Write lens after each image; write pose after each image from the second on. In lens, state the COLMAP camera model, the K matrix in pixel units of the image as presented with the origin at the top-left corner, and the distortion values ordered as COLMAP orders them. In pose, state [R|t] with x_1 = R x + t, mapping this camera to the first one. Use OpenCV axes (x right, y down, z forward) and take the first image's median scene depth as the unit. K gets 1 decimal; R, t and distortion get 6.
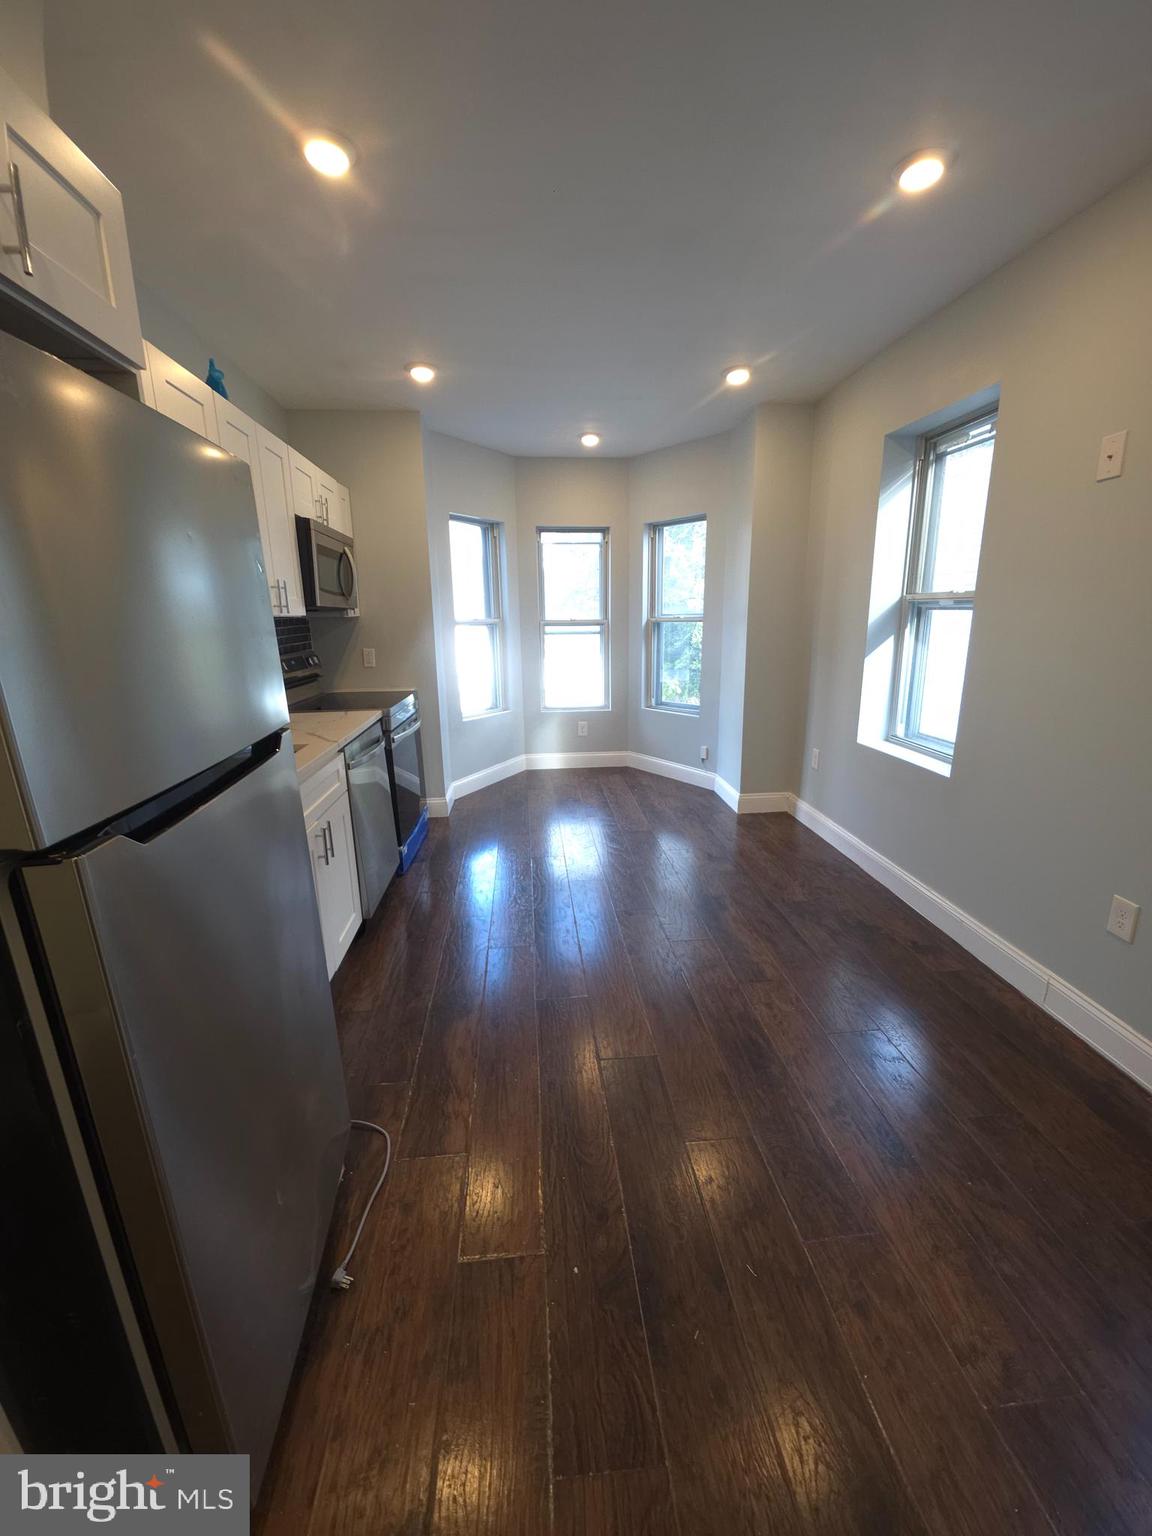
lens RADIAL K [[605.5, 0, 580.3], [0, 605.5, 770.3], [0, 0, 1]] dist [-0.000779, -0.000036]
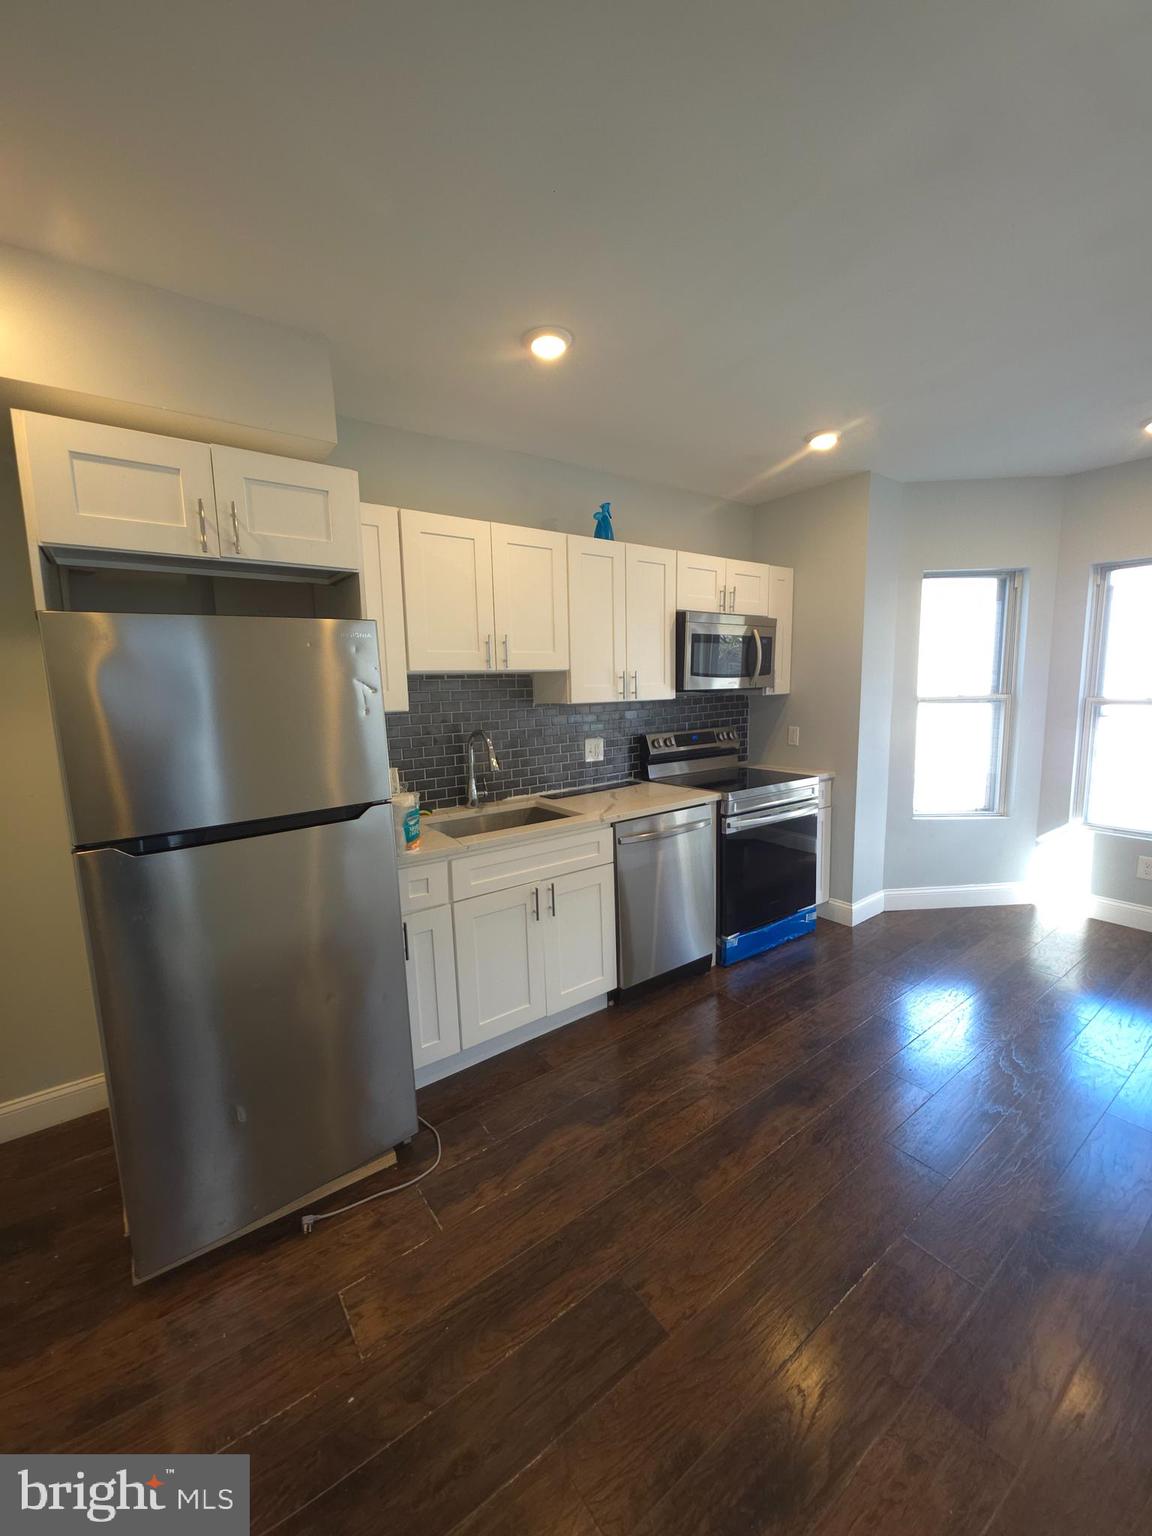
lens RADIAL K [[608.0, 0, 575.1], [0, 608.0, 762.8], [0, 0, 1]] dist [0.011097, -0.008100]
pose [[0.509012, 0.113658, -0.853223, 0.325140], [-0.198219, 0.980081, 0.012304, -0.093662], [0.837625, 0.162862, 0.521402, 0.228463]]
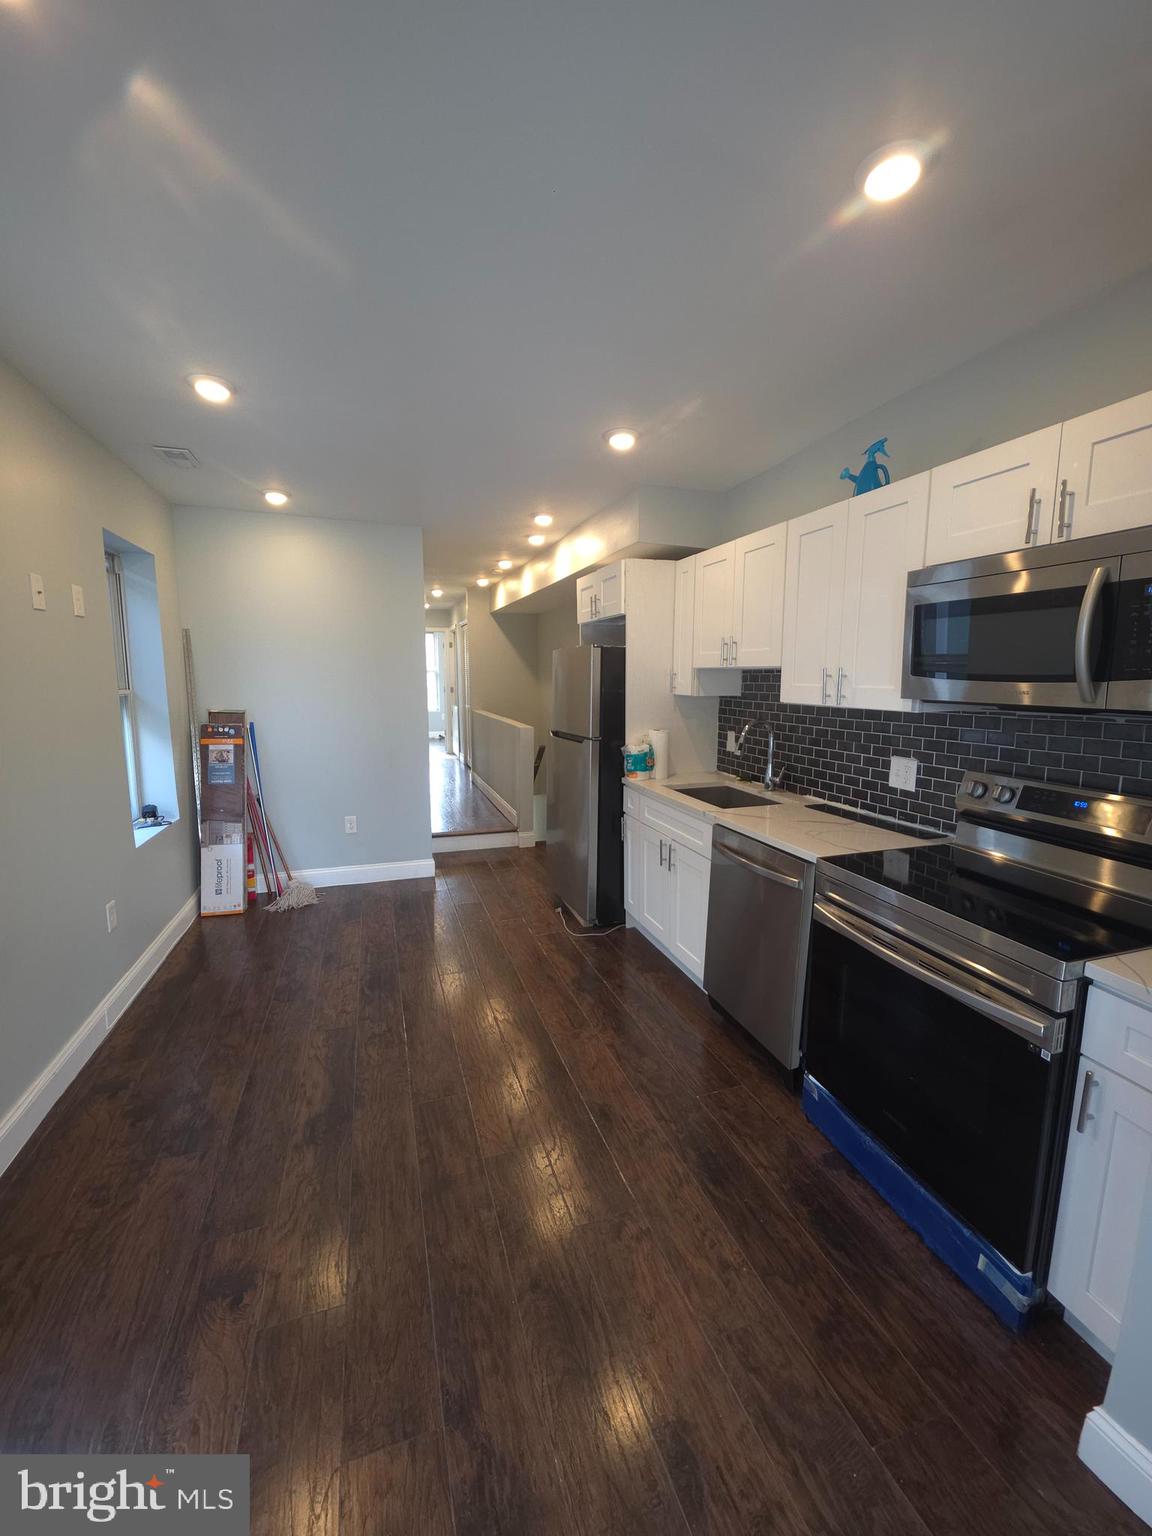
lens RADIAL K [[608.0, 0, 575.1], [0, 608.0, 762.8], [0, 0, 1]] dist [0.011097, -0.008100]
pose [[-0.973667, 0.048531, -0.222749, 0.059371], [-0.042643, 0.921063, 0.387073, -0.358429], [0.223951, 0.386379, -0.894739, 1.228481]]
